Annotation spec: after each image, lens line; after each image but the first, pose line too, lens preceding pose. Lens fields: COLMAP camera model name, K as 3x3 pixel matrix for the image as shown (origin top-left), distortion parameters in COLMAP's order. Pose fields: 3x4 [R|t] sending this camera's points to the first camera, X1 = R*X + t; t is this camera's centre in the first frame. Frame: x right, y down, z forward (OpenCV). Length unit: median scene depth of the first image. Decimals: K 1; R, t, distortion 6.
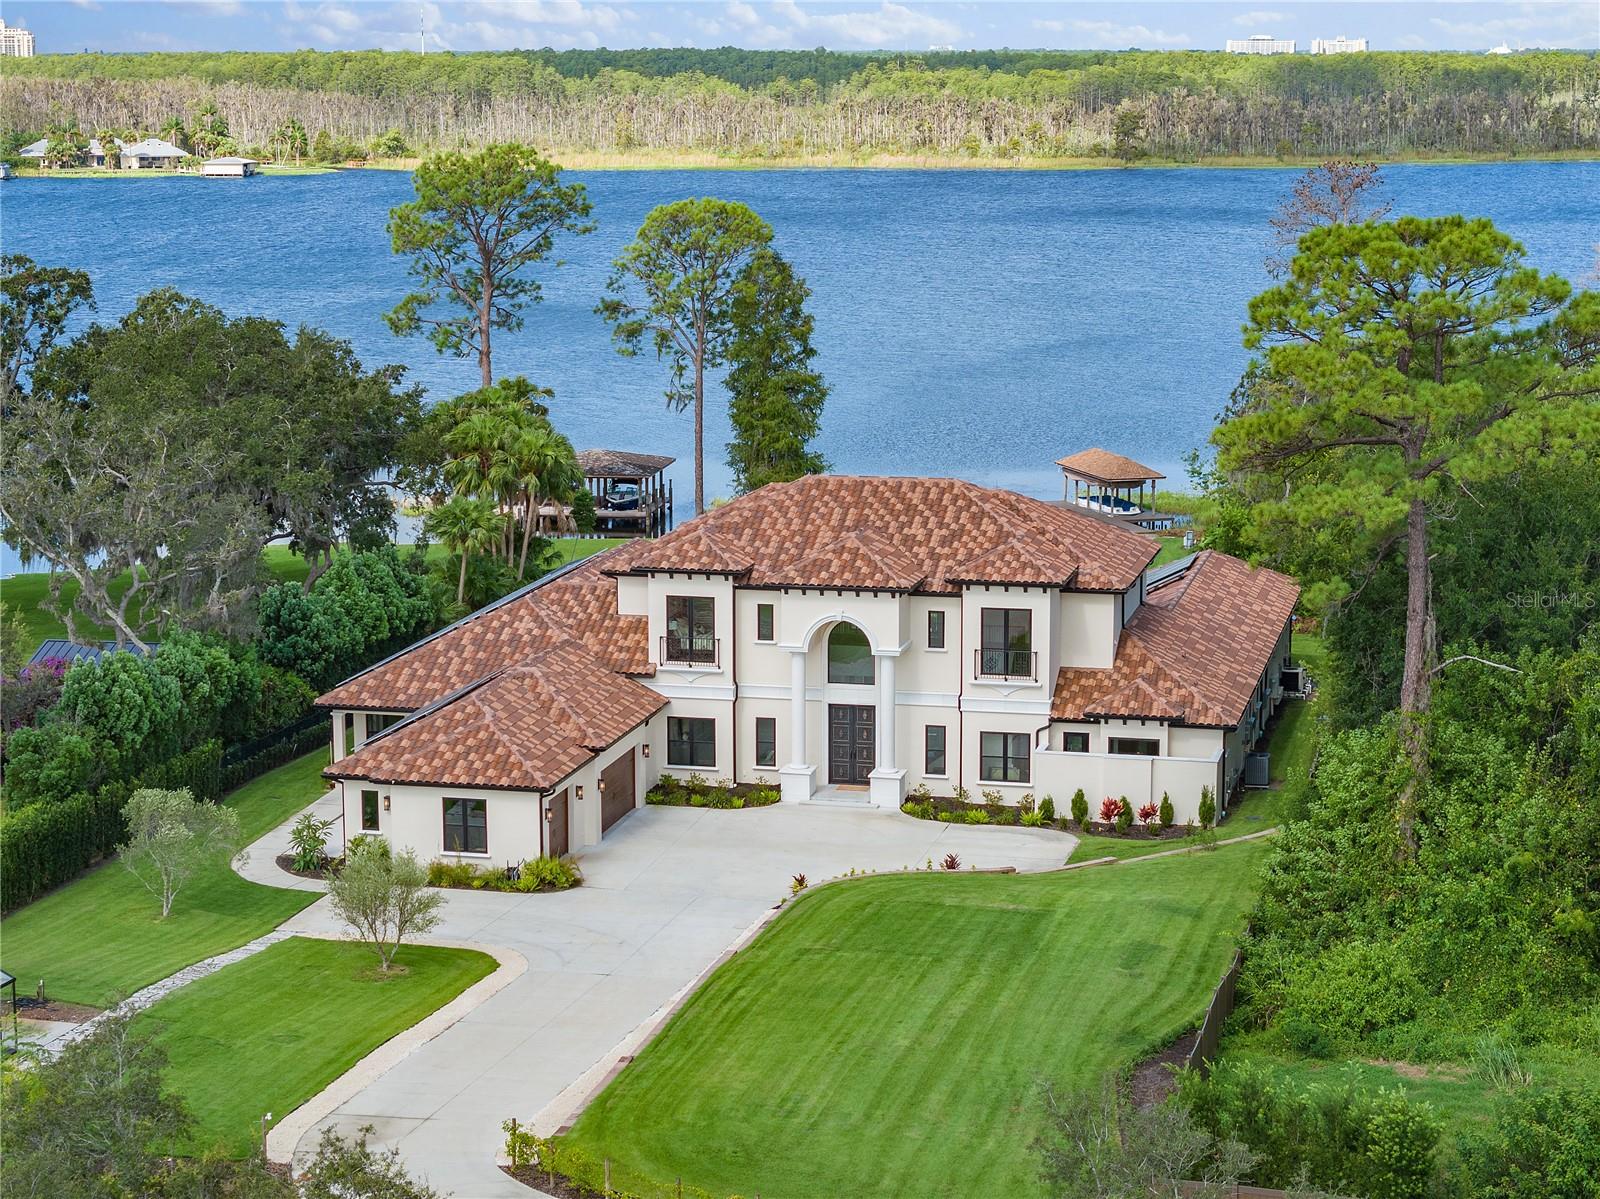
lens RADIAL K [[3172.9, 0, 795.6], [0, 3172.9, 599.4], [0, 0, 1]] dist [-0.061090, 0.000000]
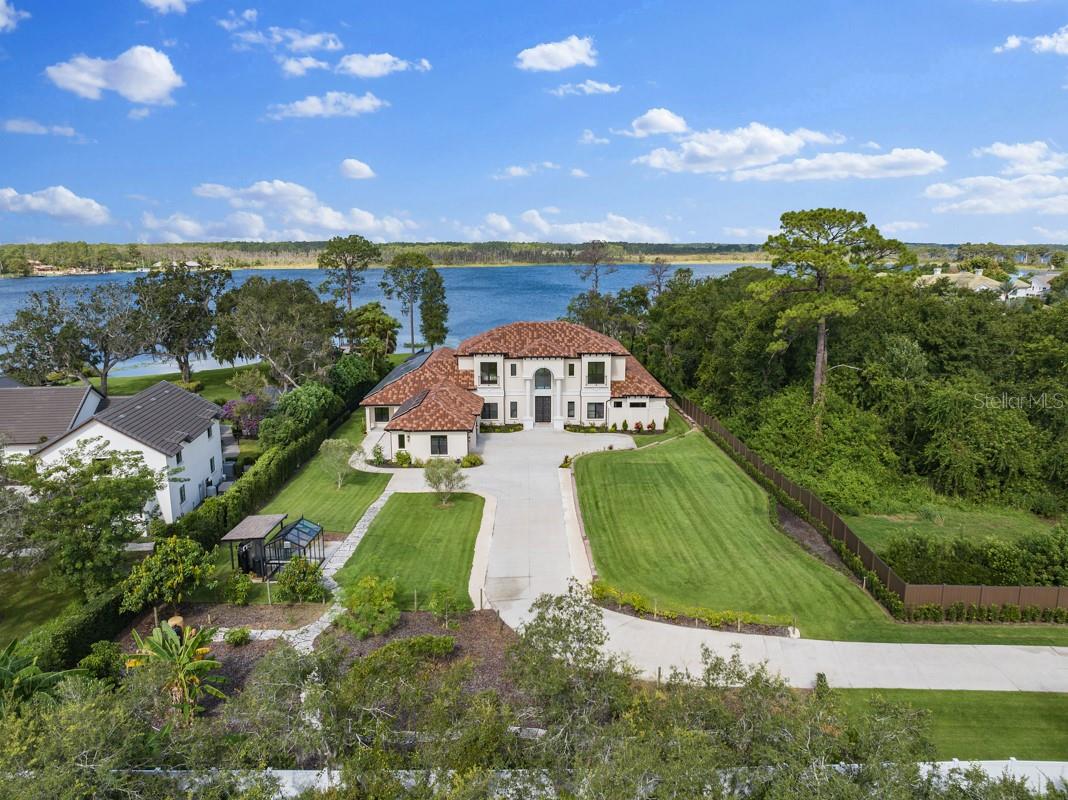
lens RADIAL K [[738.4, 0, 537.2], [0, 738.4, 399.8], [0, 0, 1]] dist [-0.033589, -0.004629]
pose [[0.968704, -0.048179, 0.243498, -0.161697], [0.039659, 0.998421, 0.039773, 0.008795], [-0.245030, -0.028871, 0.969086, 0.325050]]
